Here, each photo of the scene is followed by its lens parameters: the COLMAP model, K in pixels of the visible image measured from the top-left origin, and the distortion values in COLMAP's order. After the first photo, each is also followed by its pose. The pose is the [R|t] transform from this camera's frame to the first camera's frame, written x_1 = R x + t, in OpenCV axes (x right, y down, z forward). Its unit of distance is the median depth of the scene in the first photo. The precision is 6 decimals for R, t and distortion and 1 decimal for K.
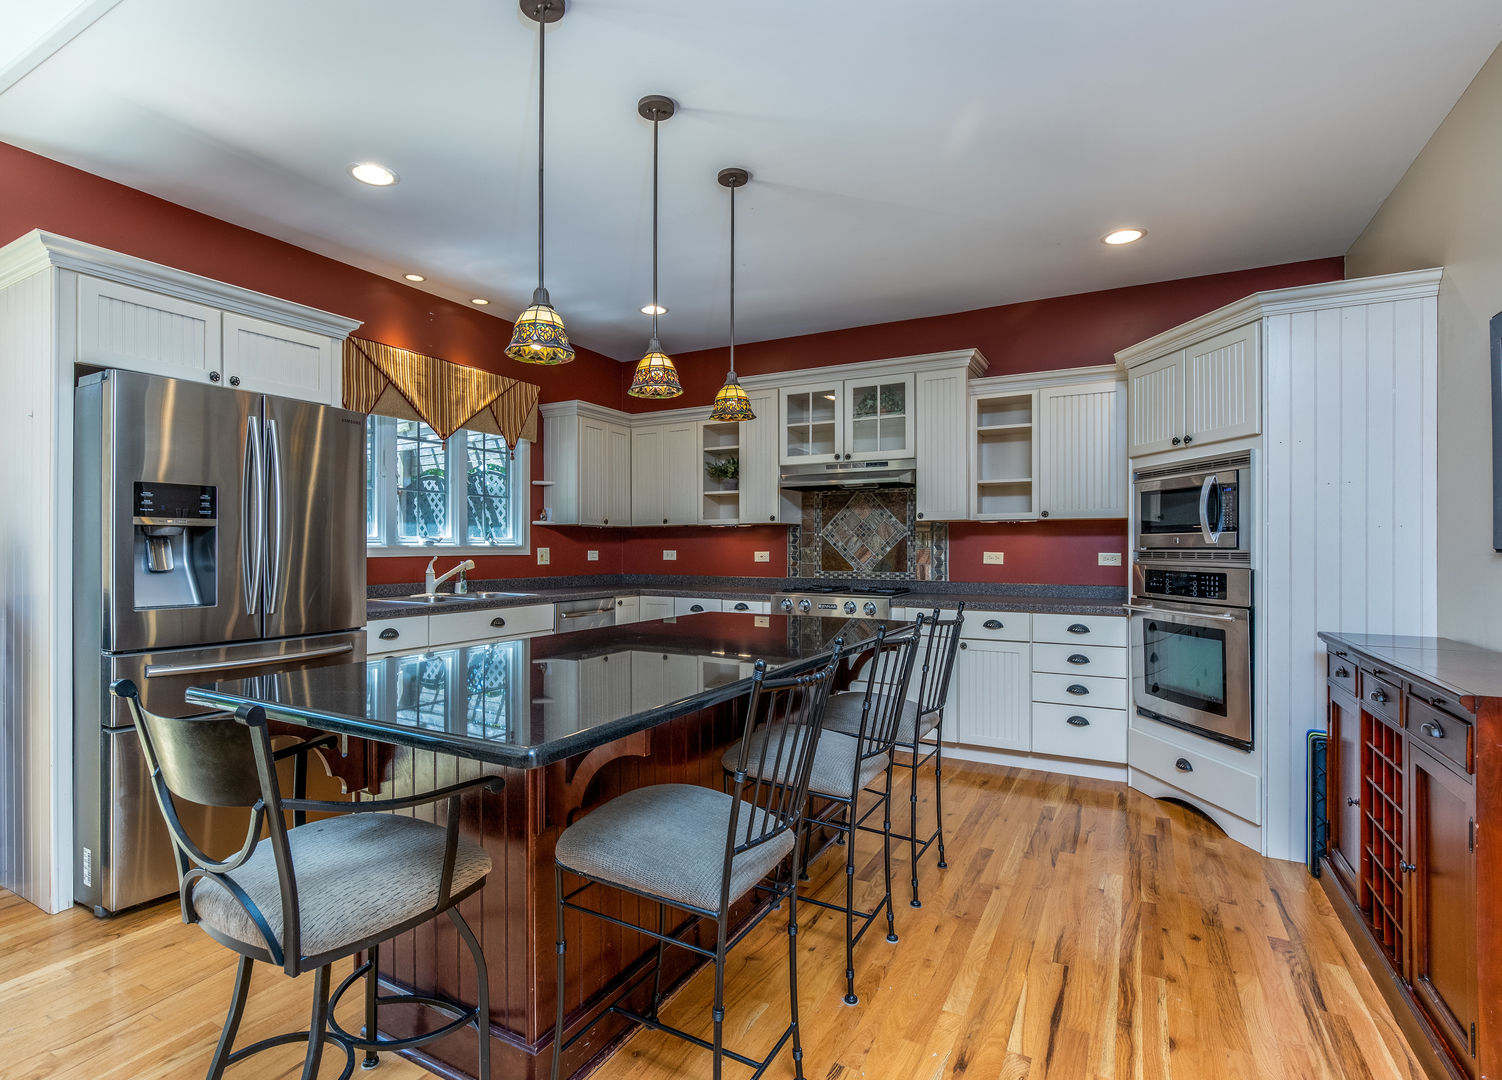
lens RADIAL K [[736.6, 0, 708.1], [0, 736.6, 546.8], [0, 0, 1]] dist [-0.007636, 0.003779]
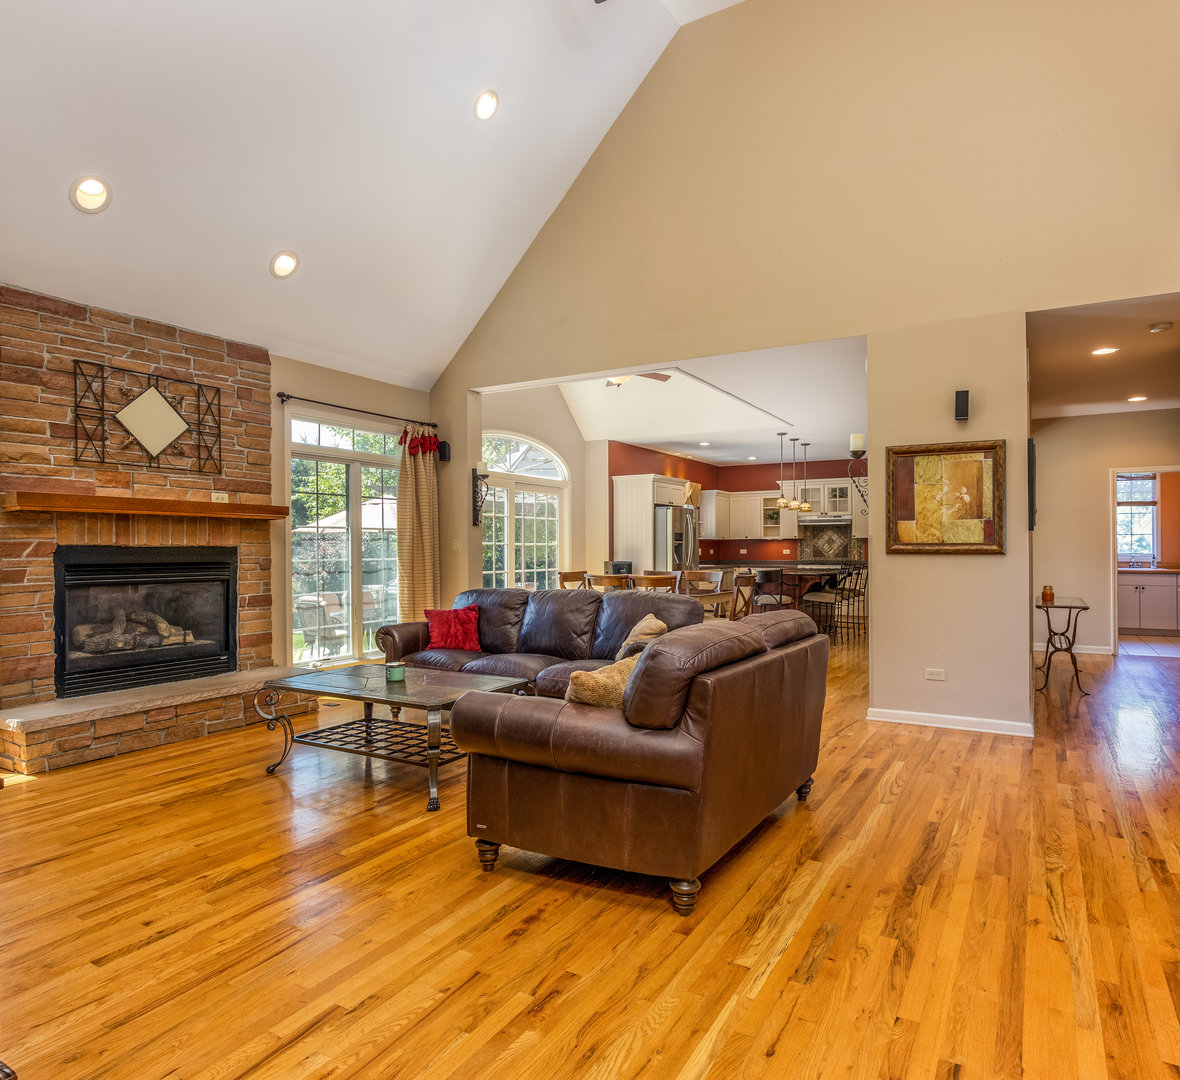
lens RADIAL K [[751.7, 0, 624.0], [0, 751.7, 542.9], [0, 0, 1]] dist [-0.013798, 0.006666]
pose [[0.999851, -0.003766, 0.016860, -0.699690], [0.003879, 0.999970, -0.006710, -0.002149], [-0.016834, 0.006774, 0.999835, -2.029068]]
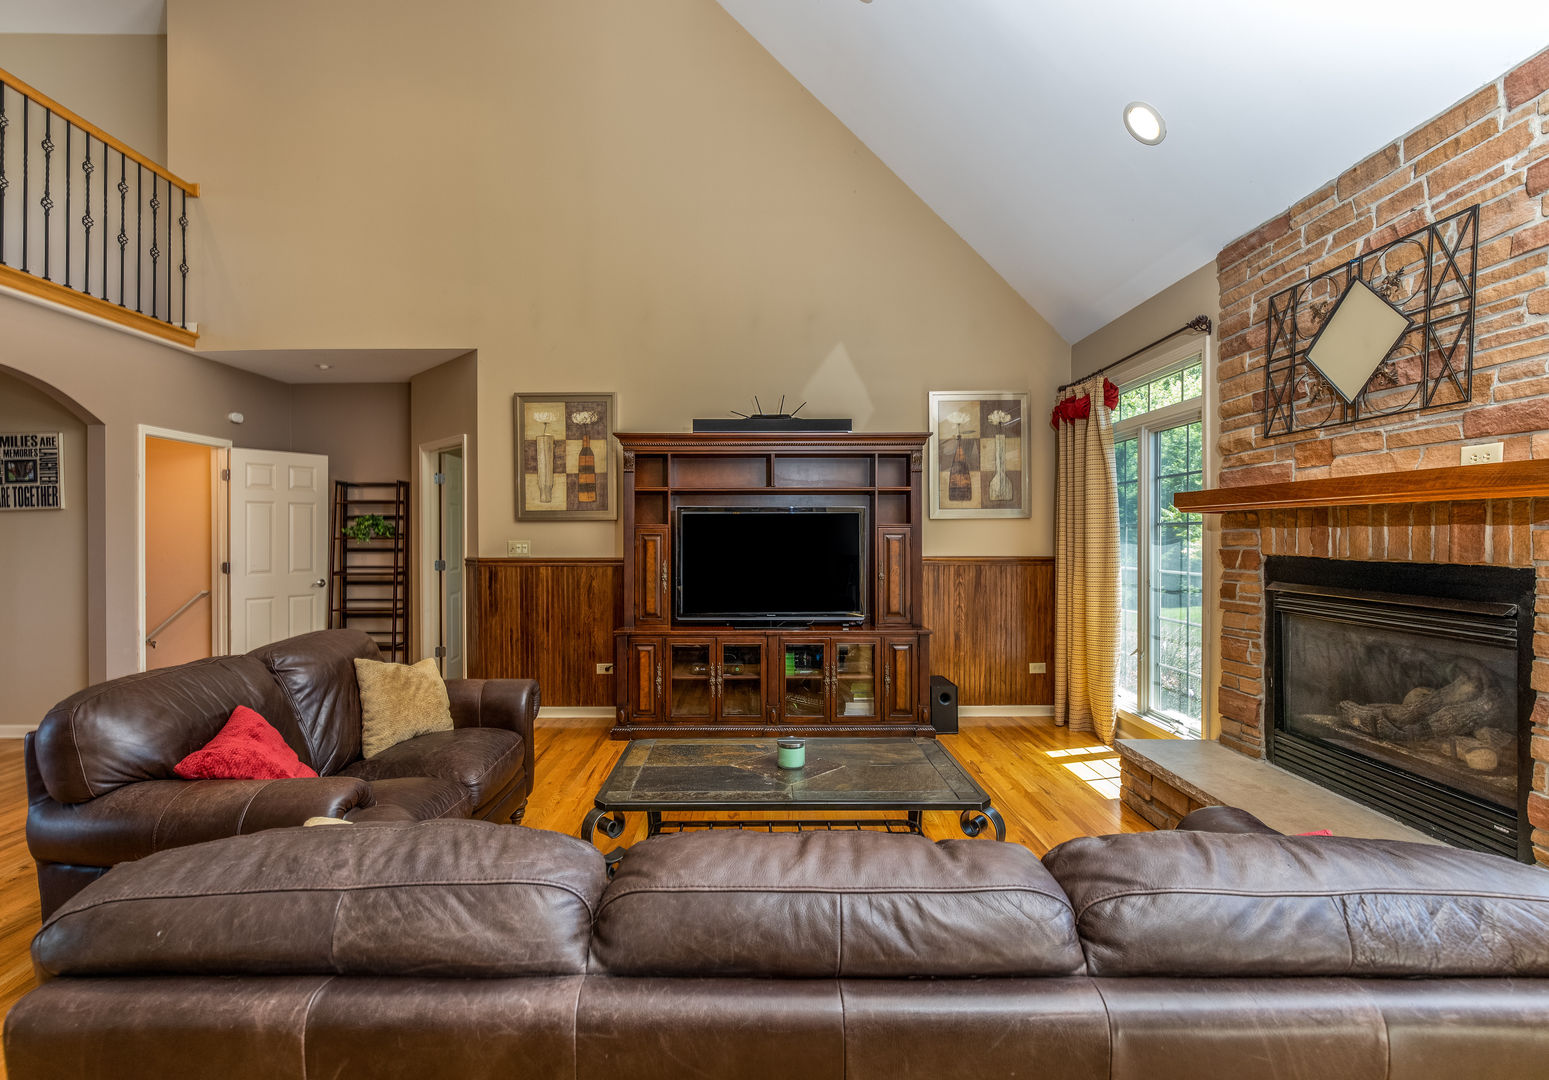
lens RADIAL K [[733.0, 0, 744.7], [0, 733.0, 533.8], [0, 0, 1]] dist [-0.016269, 0.007956]
pose [[-0.865910, 0.004099, -0.500182, -0.610640], [0.004812, 0.999988, -0.000135, -0.038878], [0.500176, -0.002524, -0.865920, -0.338846]]
